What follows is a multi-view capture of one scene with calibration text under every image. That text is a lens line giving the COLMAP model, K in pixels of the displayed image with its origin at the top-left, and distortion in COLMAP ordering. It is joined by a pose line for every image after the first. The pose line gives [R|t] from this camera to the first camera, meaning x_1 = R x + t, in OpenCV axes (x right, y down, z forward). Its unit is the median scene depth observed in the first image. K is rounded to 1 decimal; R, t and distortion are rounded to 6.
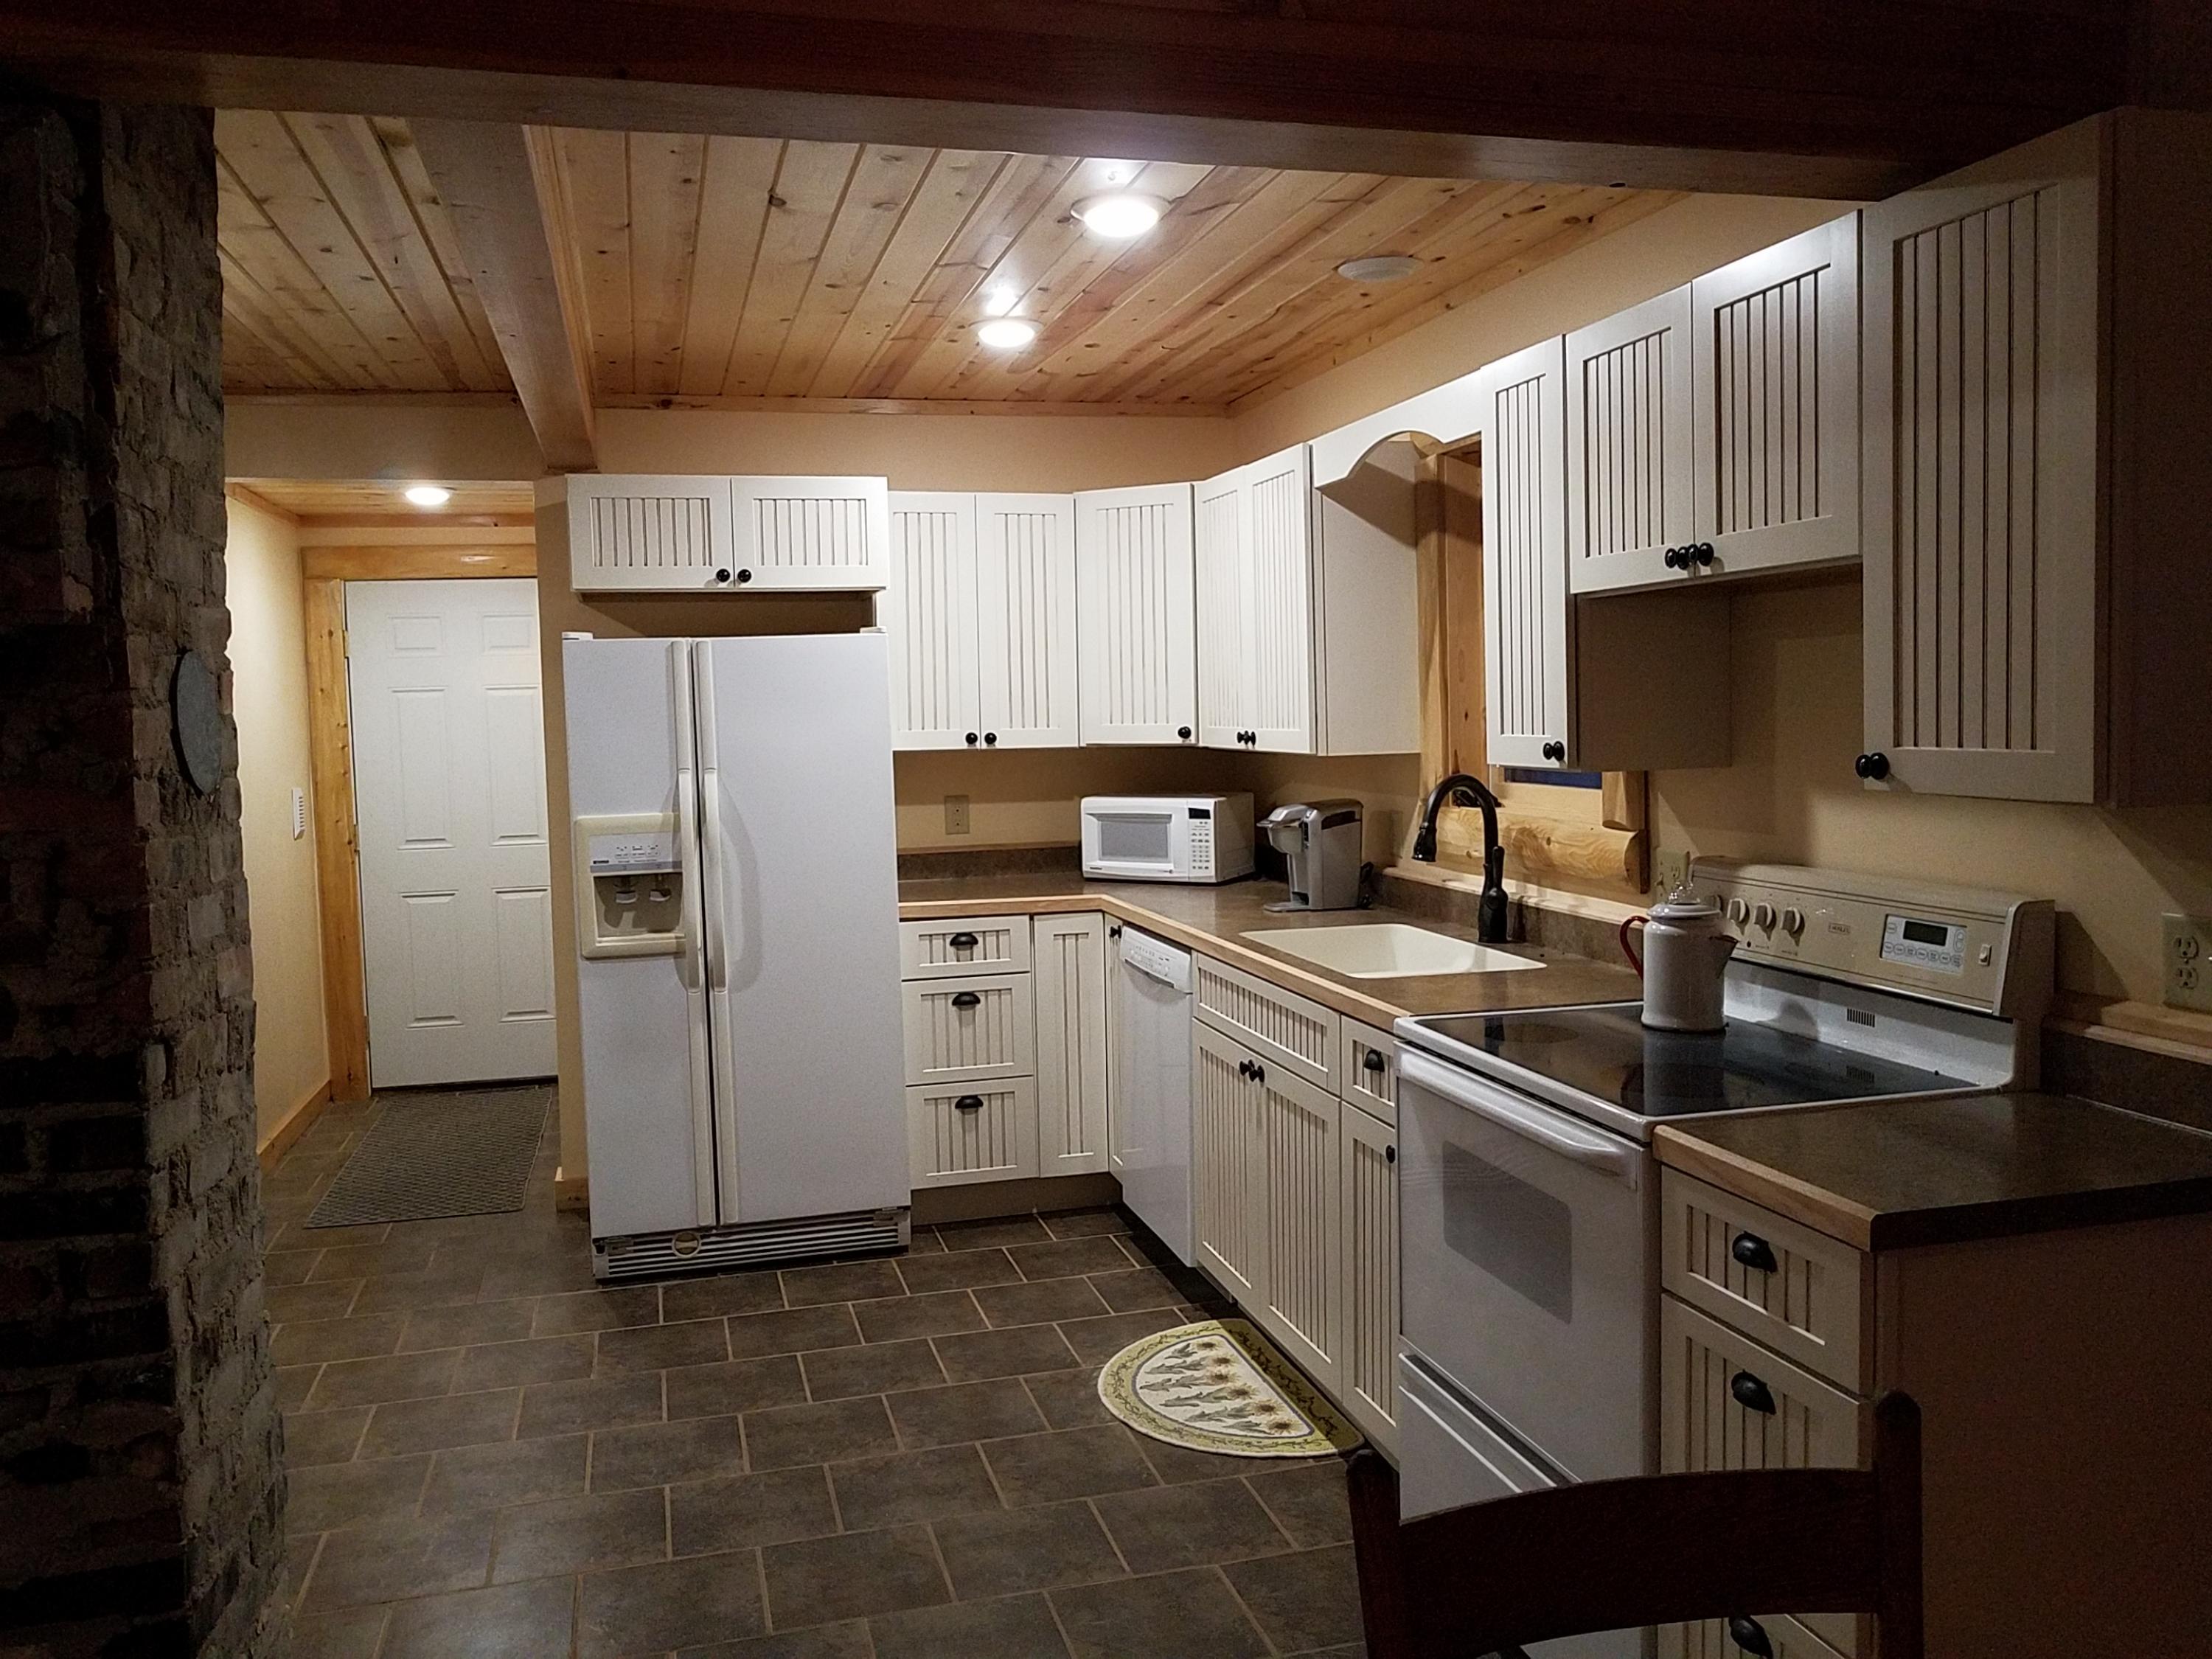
lens RADIAL K [[1731.6, 0, 1126.0], [0, 1731.6, 821.2], [0, 0, 1]] dist [0.001791, 0.000602]
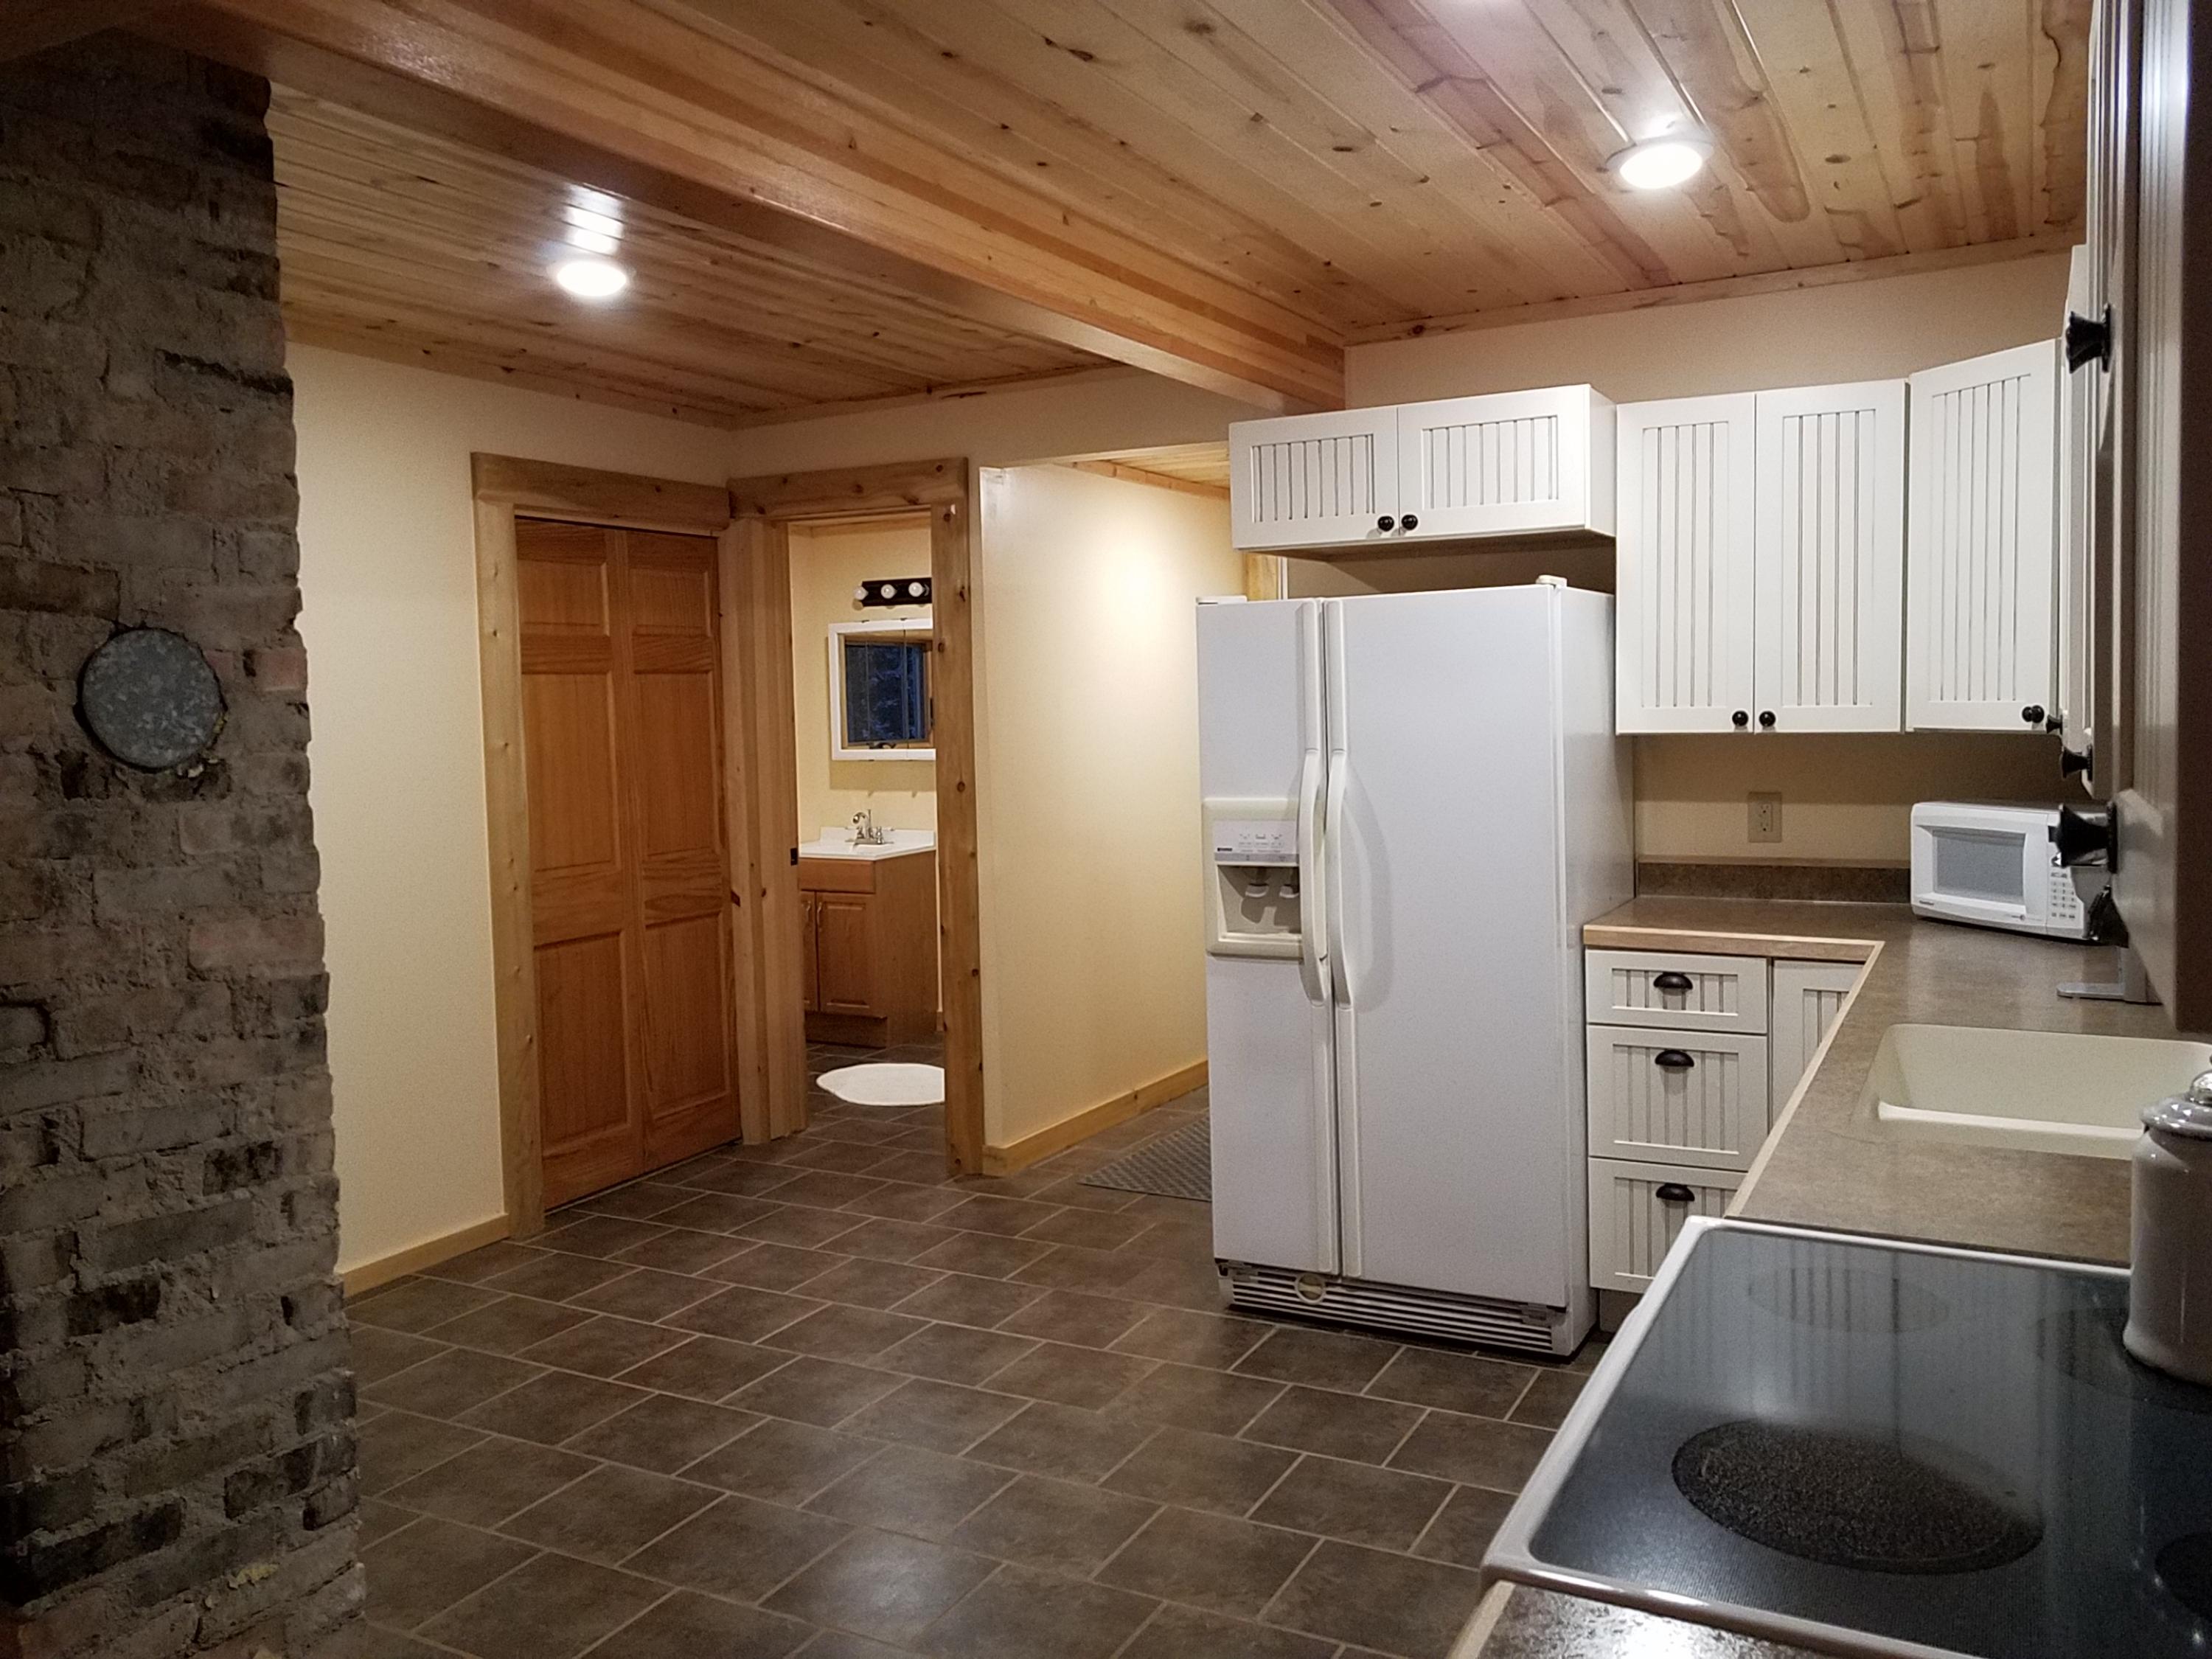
lens RADIAL K [[1731.6, 0, 1097.7], [0, 1731.6, 825.0], [0, 0, 1]] dist [0.001791, 0.000602]
pose [[0.723693, 0.056491, -0.687806, 0.254013], [-0.042845, 0.998399, 0.036920, -0.018689], [0.688790, 0.002750, 0.724955, 0.278447]]
